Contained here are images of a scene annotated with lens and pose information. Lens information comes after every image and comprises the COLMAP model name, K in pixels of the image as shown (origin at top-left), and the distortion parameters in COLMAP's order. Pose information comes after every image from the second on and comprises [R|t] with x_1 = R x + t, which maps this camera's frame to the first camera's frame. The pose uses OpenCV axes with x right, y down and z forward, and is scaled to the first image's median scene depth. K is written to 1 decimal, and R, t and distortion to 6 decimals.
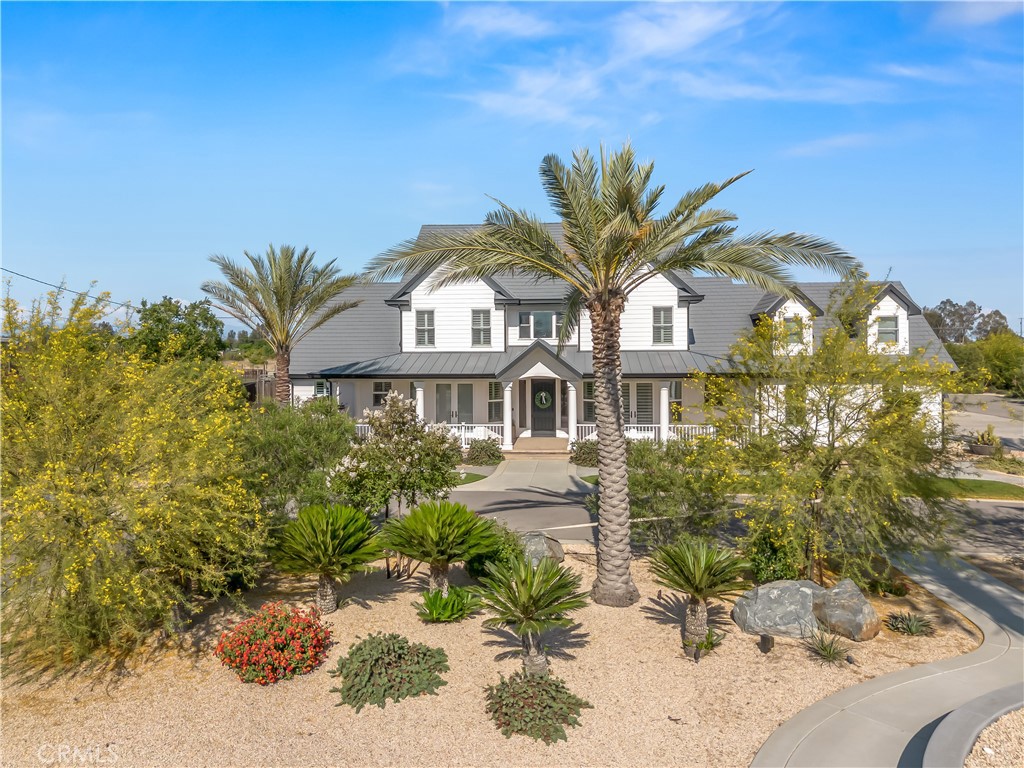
lens RADIAL K [[761.8, 0, 500.3], [0, 761.8, 384.7], [0, 0, 1]] dist [0.006949, -0.000759]
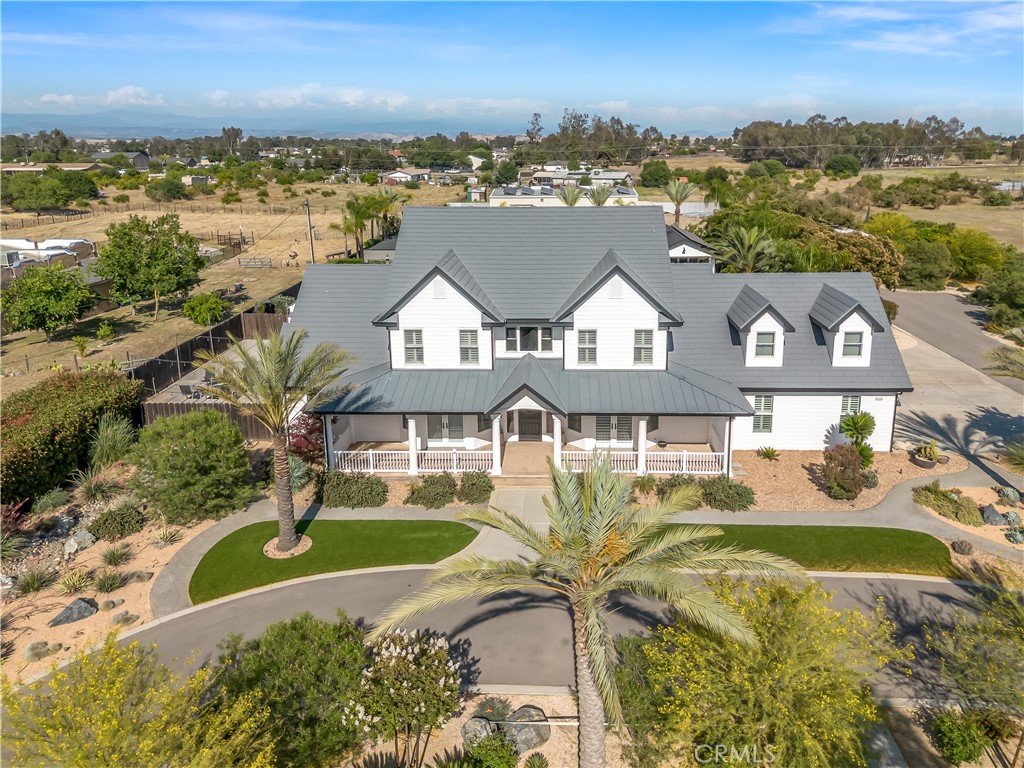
lens RADIAL K [[747.6, 0, 540.3], [0, 747.6, 380.8], [0, 0, 1]] dist [0.031550, 0.000556]
pose [[0.997292, -0.019946, 0.070791, -0.001441], [0.002830, 0.972217, 0.234066, -0.264751], [-0.073492, -0.233232, 0.969640, 0.004027]]
